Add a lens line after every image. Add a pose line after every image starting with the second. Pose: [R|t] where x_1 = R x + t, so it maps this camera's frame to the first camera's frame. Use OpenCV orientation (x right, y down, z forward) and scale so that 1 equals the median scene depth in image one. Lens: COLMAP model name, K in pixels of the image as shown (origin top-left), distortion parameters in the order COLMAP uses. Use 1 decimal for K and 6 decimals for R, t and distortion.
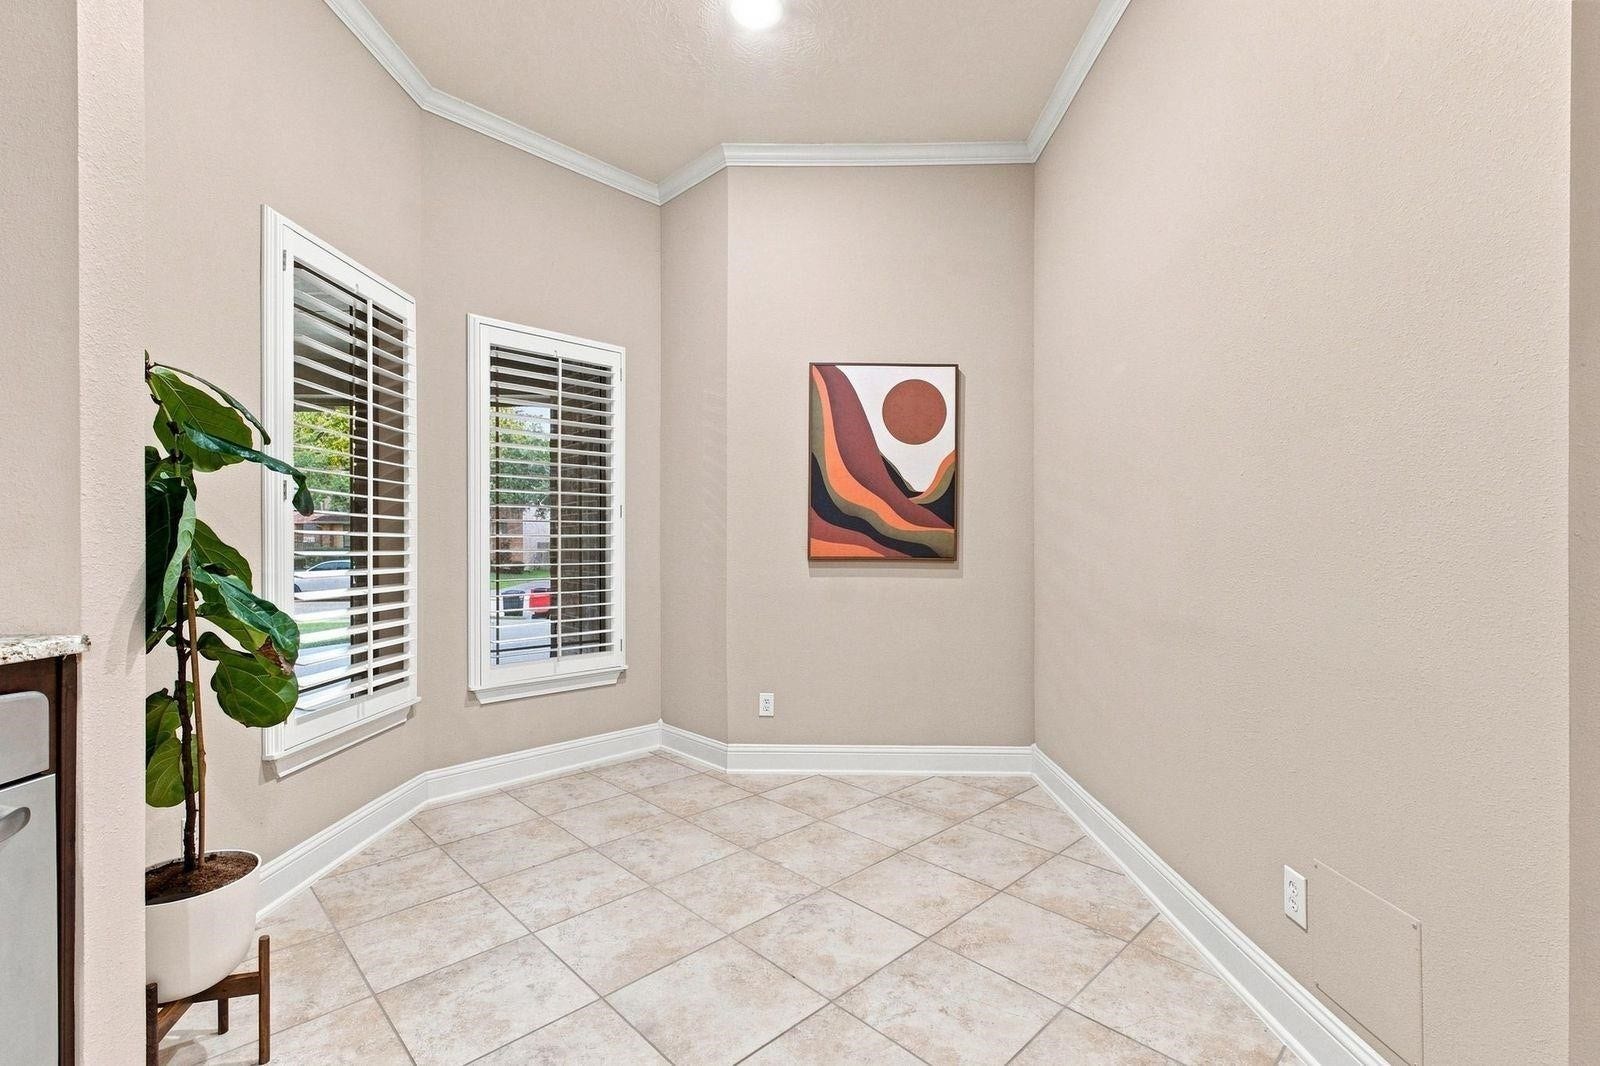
lens RADIAL K [[692.7, 0, 790.8], [0, 692.7, 536.3], [0, 0, 1]] dist [-0.002813, -0.000807]
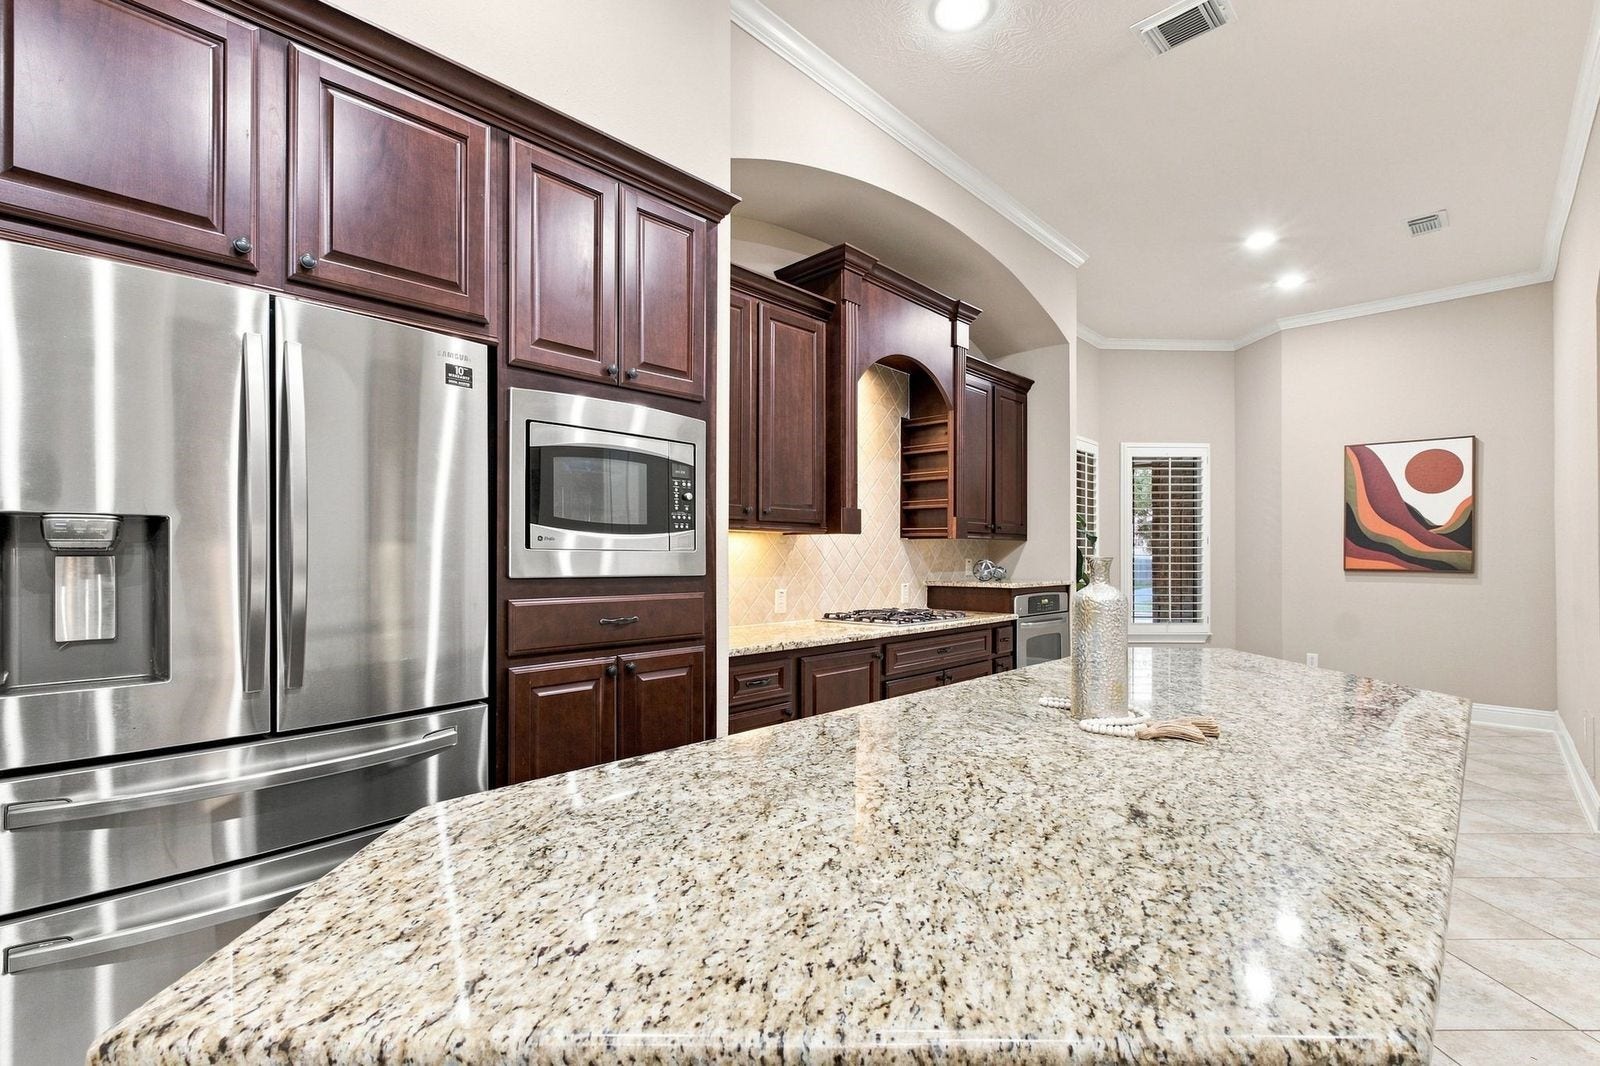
lens RADIAL K [[692.7, 0, 792.1], [0, 692.7, 553.5], [0, 0, 1]] dist [-0.002813, -0.000807]
pose [[0.731019, -0.001921, -0.682354, 0.181365], [0.000604, 0.999997, -0.002168, -0.001947], [0.682357, 0.001173, 0.731019, -1.011497]]
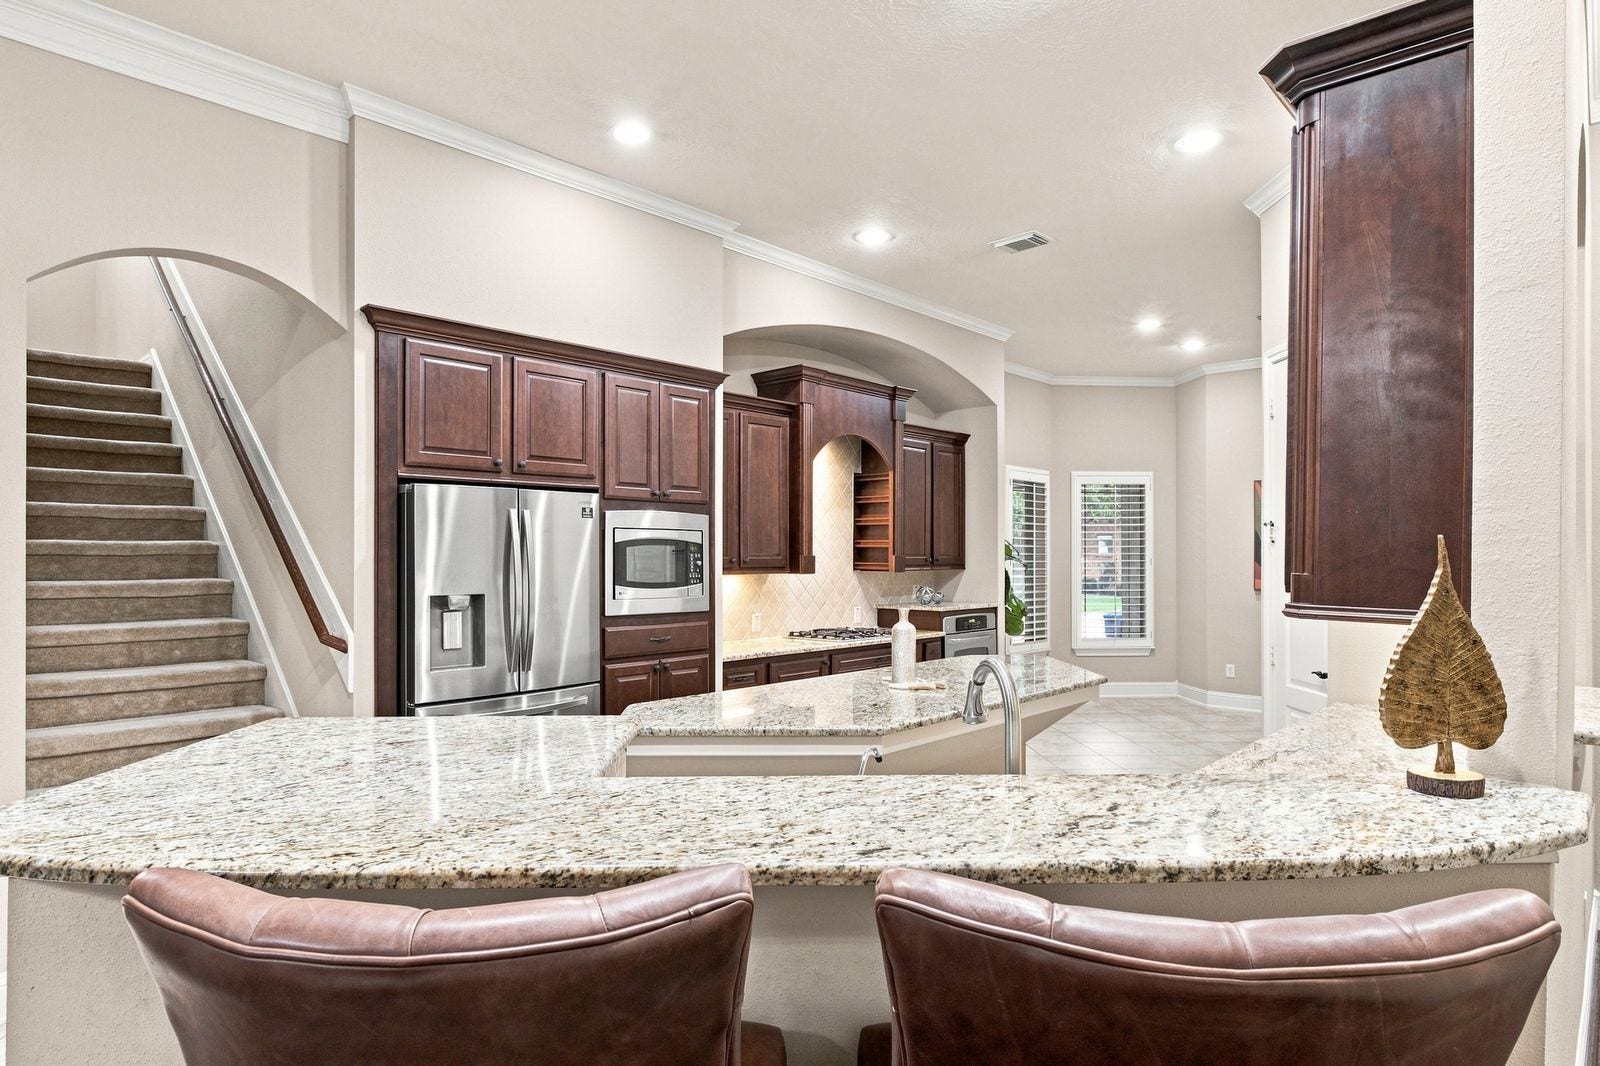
lens RADIAL K [[894.0, 0, 788.6], [0, 894.0, 546.2], [0, 0, 1]] dist [-0.003509, -0.000182]
pose [[0.742668, -0.004706, -0.669643, 0.682534], [0.002365, 0.999988, -0.004405, -0.075261], [0.669656, 0.001688, 0.742670, -1.523661]]
